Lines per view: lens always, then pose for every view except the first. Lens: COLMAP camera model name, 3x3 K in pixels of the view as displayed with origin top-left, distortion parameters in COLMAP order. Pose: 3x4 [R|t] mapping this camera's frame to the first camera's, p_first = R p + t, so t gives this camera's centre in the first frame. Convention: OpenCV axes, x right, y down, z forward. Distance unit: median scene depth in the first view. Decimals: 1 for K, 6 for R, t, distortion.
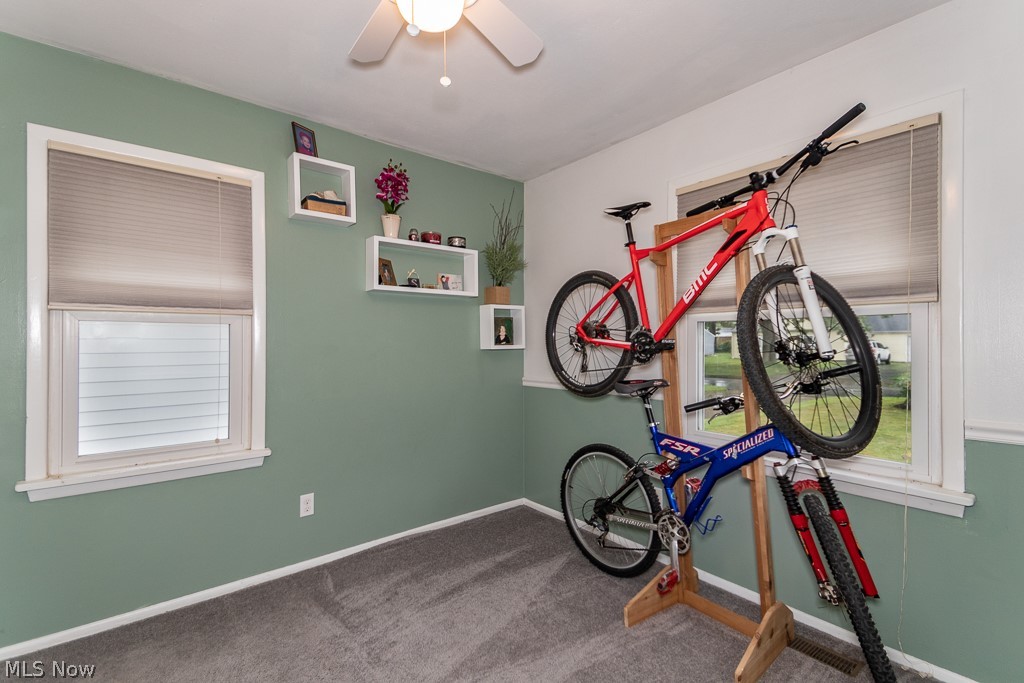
lens RADIAL K [[464.0, 0, 500.3], [0, 464.0, 333.3], [0, 0, 1]] dist [0.035100, -0.001349]
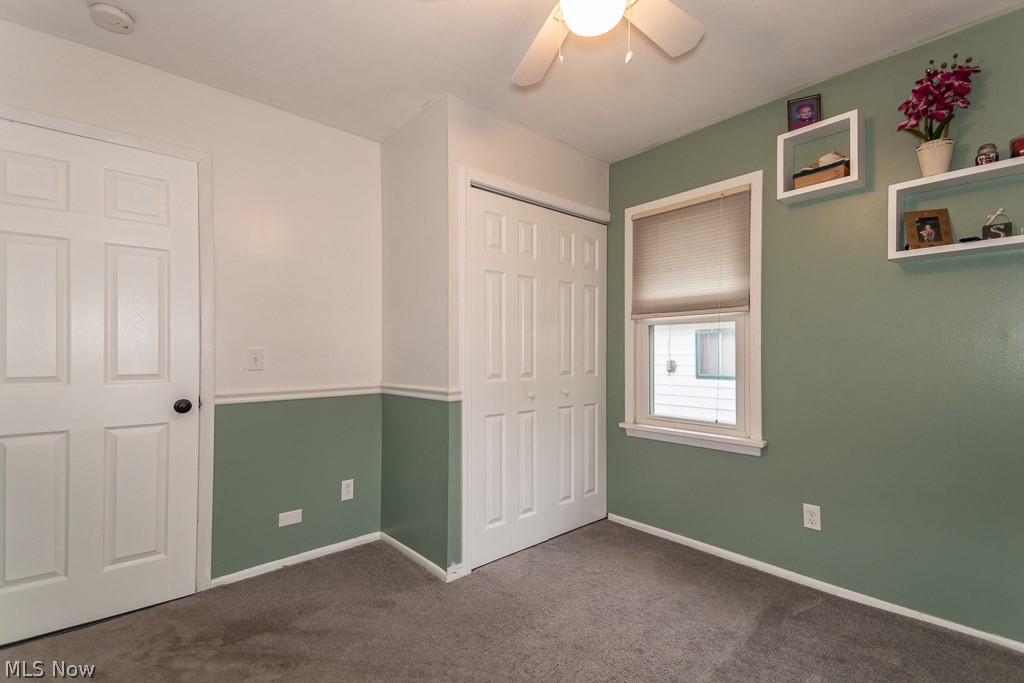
lens RADIAL K [[464.0, 0, 500.3], [0, 464.0, 333.3], [0, 0, 1]] dist [0.035100, -0.001349]
pose [[0.049153, -0.041399, -0.997933, 0.455702], [0.029232, 0.998772, -0.039994, 0.036243], [0.998363, -0.027206, 0.050302, 0.358688]]
